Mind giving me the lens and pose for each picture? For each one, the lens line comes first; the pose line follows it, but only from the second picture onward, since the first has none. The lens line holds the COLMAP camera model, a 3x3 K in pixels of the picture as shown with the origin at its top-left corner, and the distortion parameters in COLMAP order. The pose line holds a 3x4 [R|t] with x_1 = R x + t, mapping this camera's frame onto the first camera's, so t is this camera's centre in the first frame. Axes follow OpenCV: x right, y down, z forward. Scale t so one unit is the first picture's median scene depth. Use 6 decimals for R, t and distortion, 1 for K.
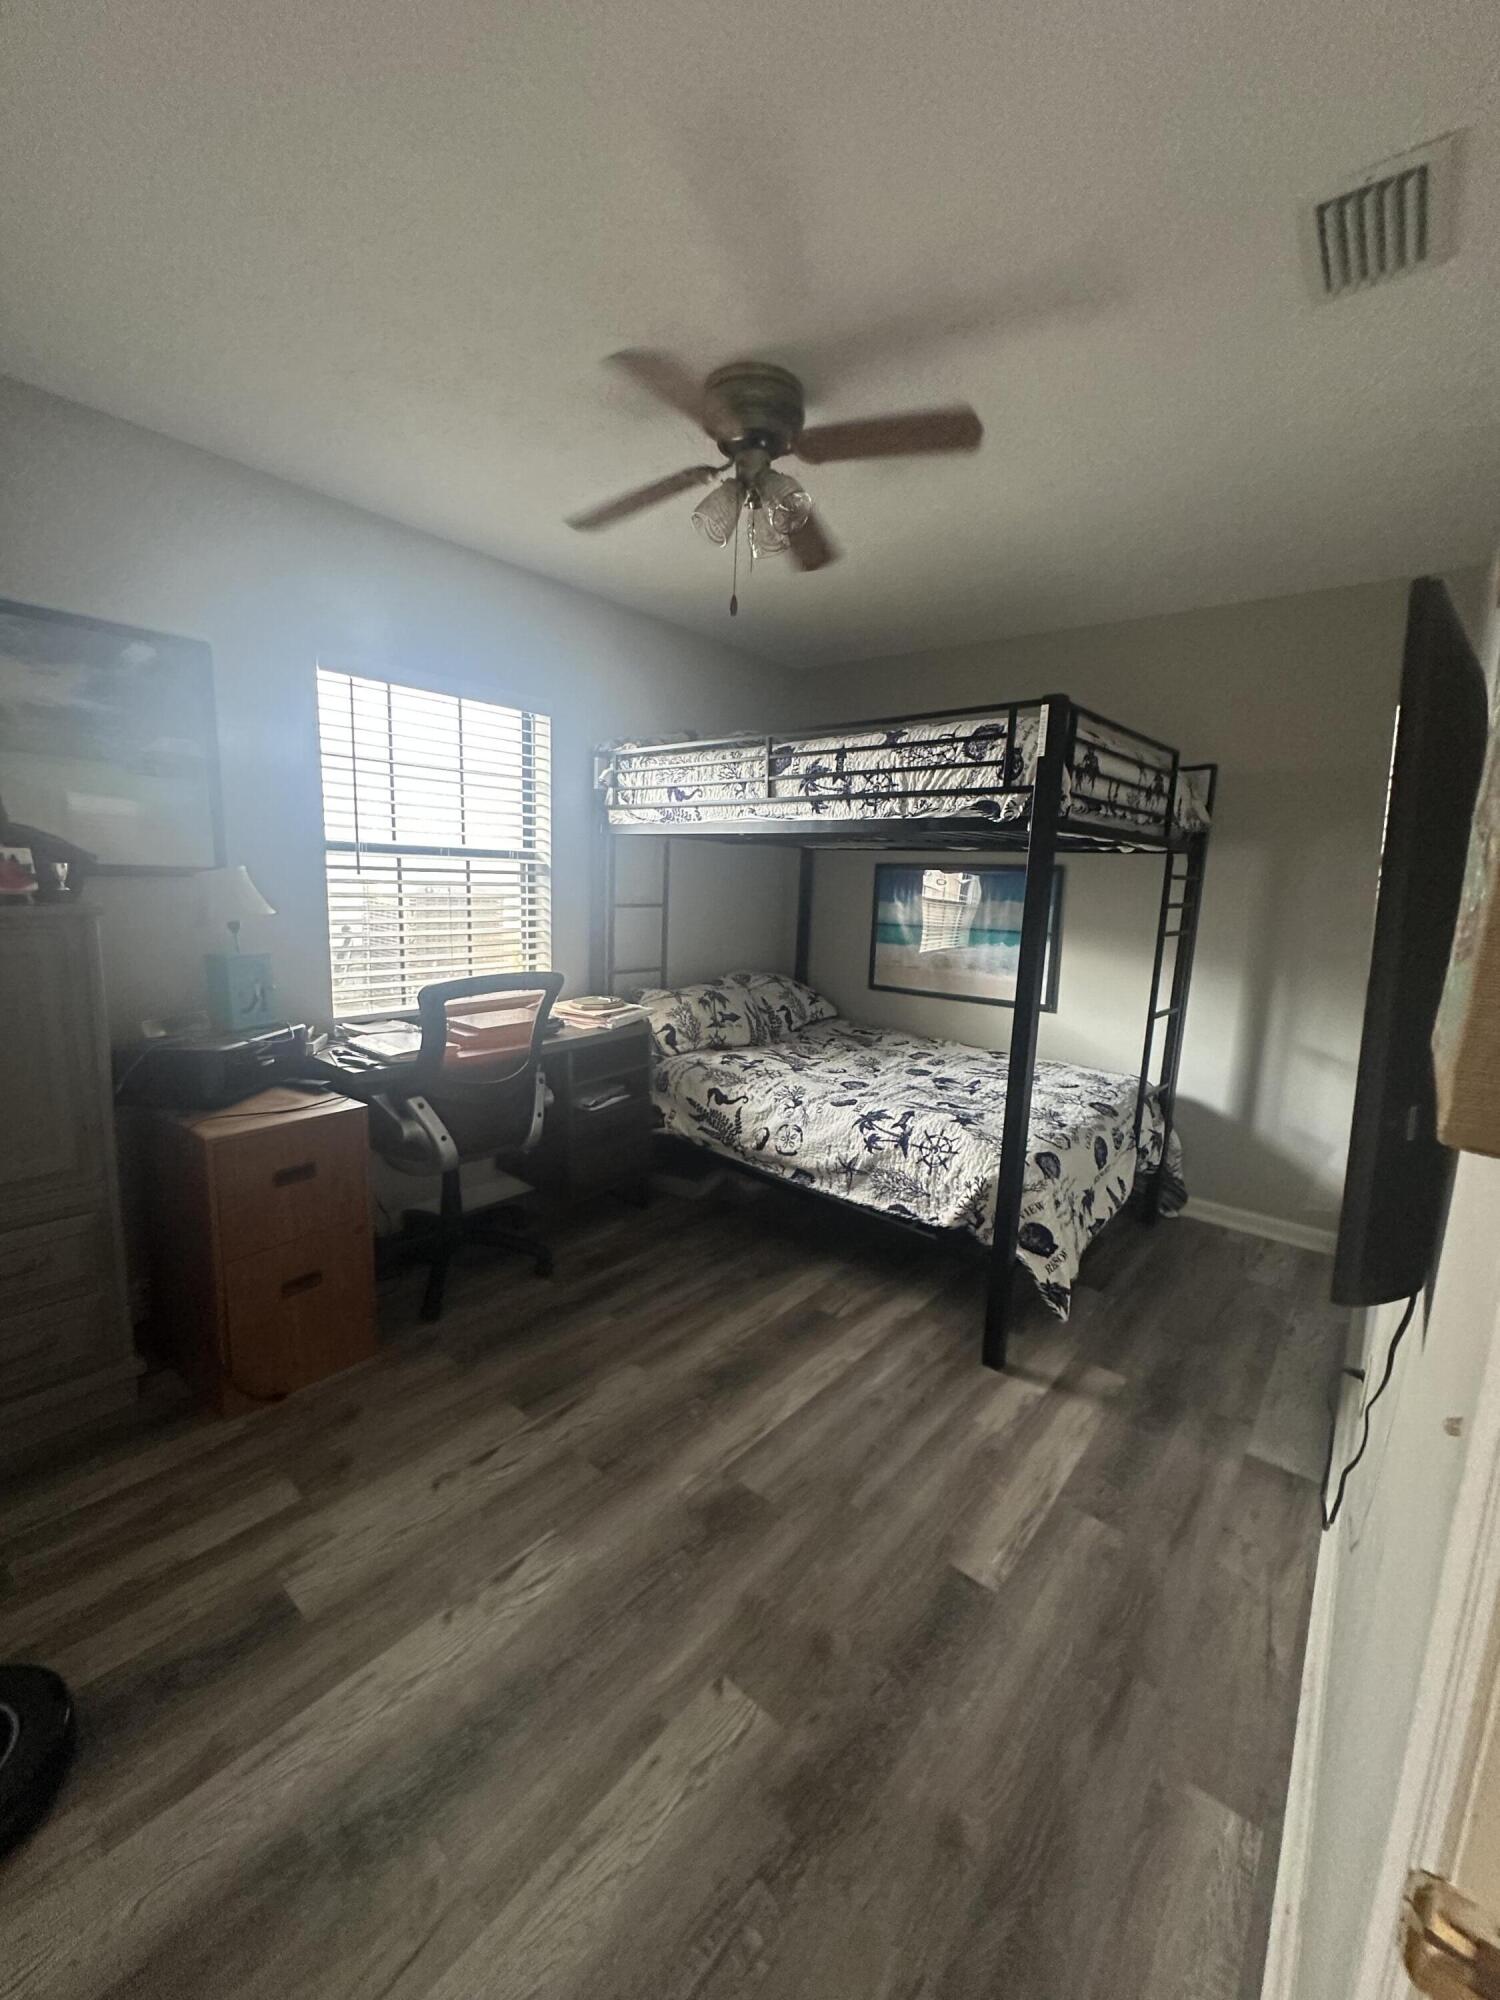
lens RADIAL K [[800.1, 0, 746.7], [0, 800.1, 1003.1], [0, 0, 1]] dist [-0.003764, 0.001139]
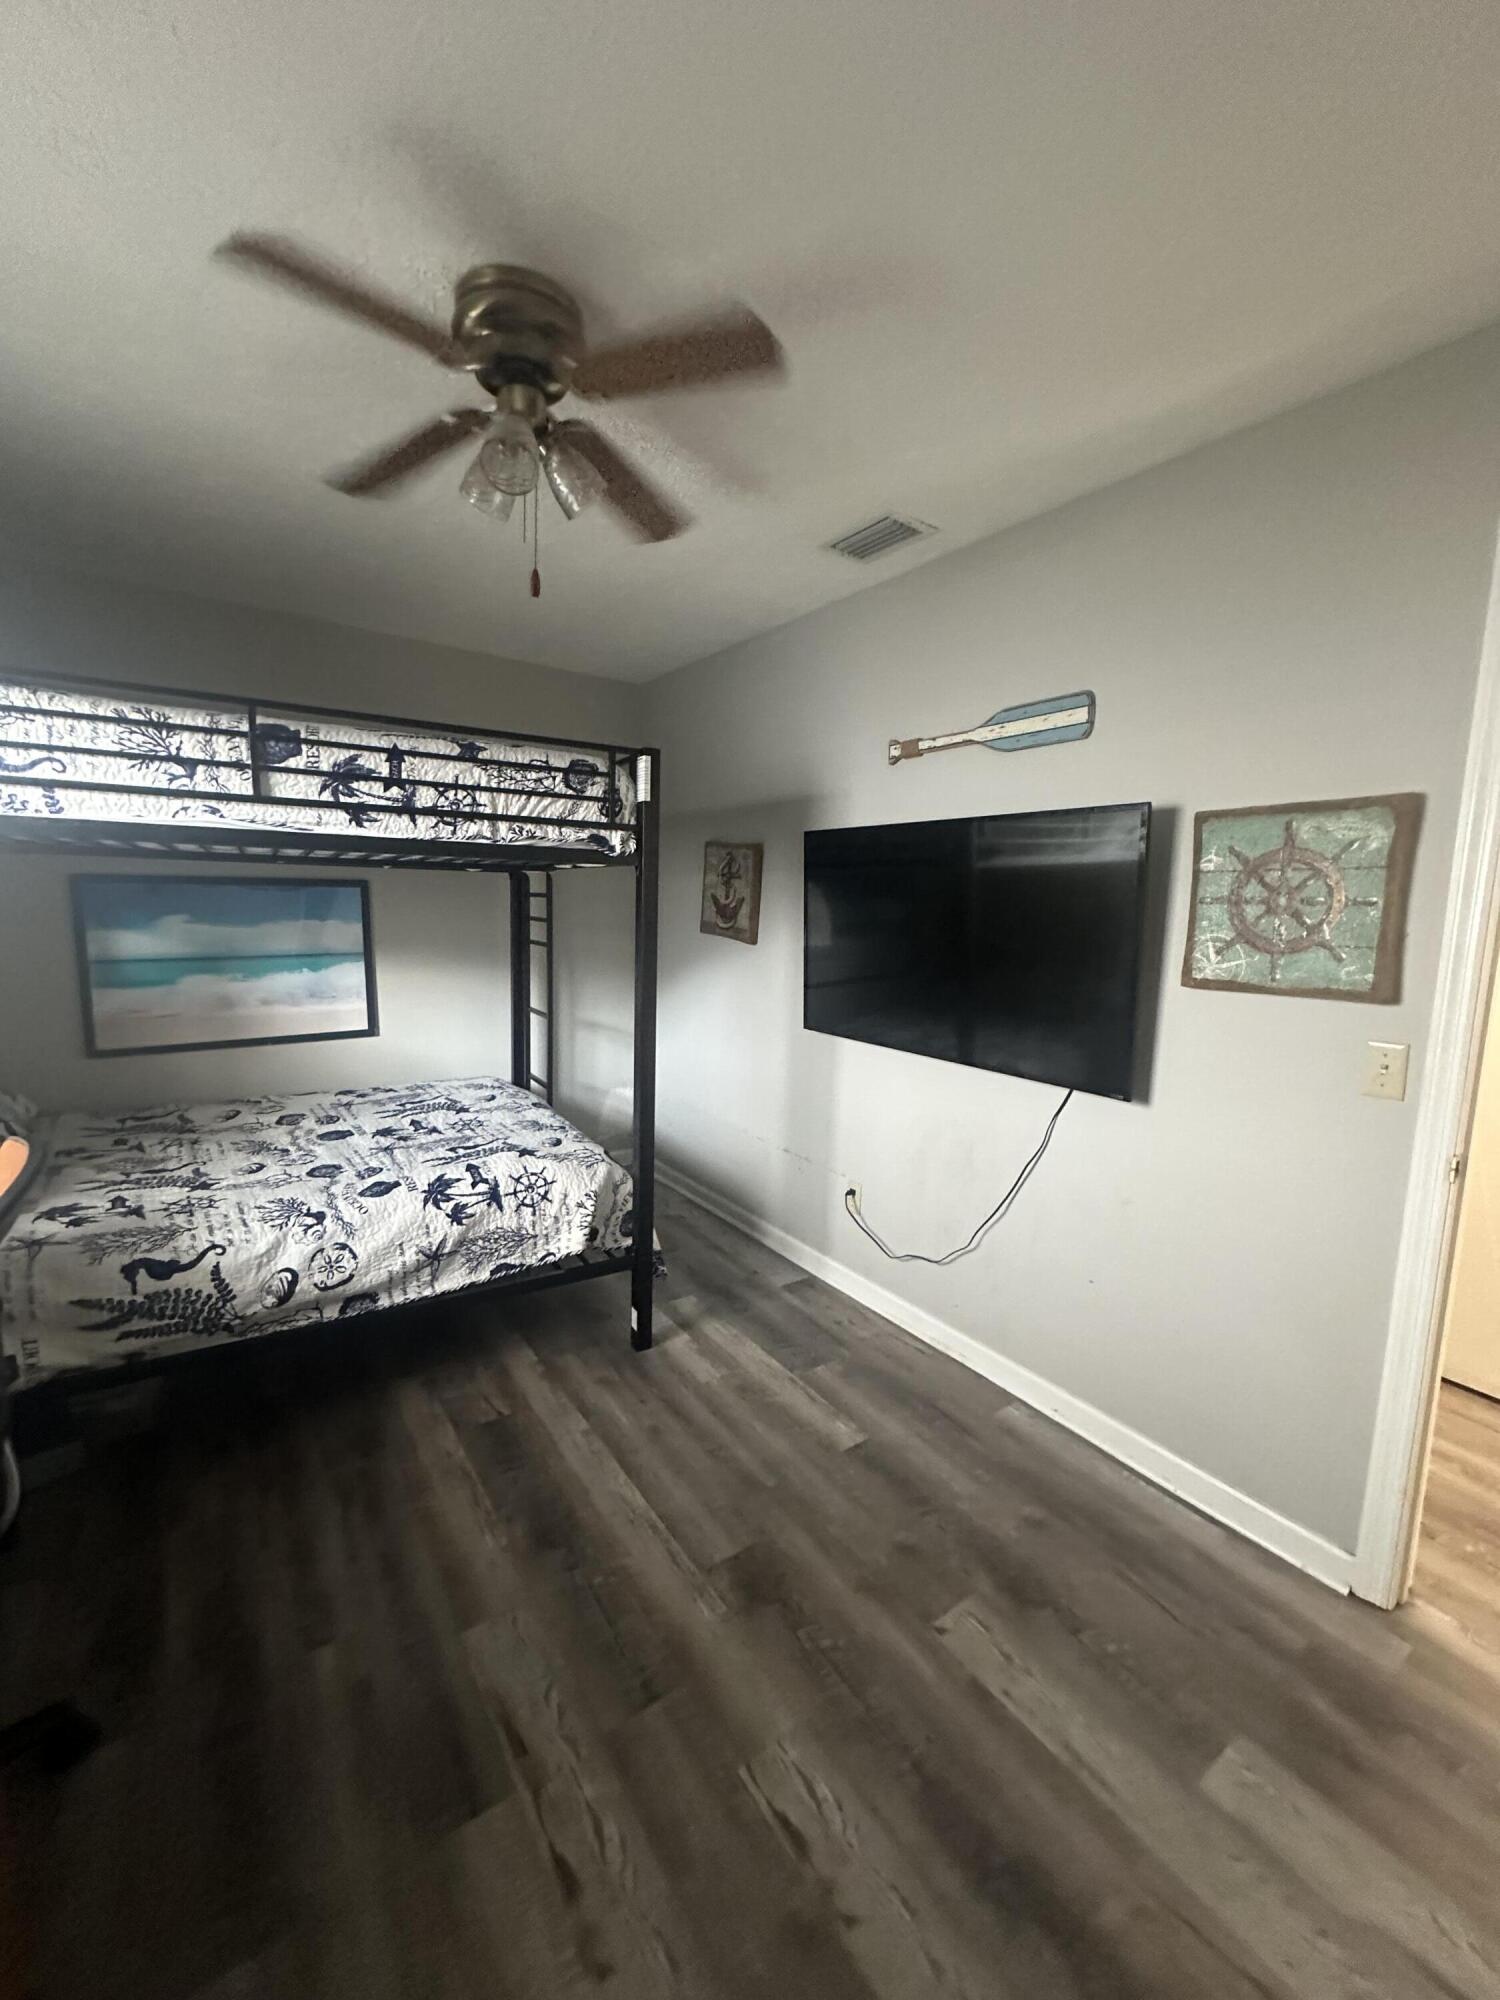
lens RADIAL K [[800.1, 0, 747.9], [0, 800.1, 1004.4], [0, 0, 1]] dist [-0.003764, 0.001139]
pose [[0.257485, -0.155427, 0.953700, -0.569347], [0.137934, 0.982783, 0.122926, -0.114291], [-0.956387, 0.099896, 0.274491, 0.457890]]
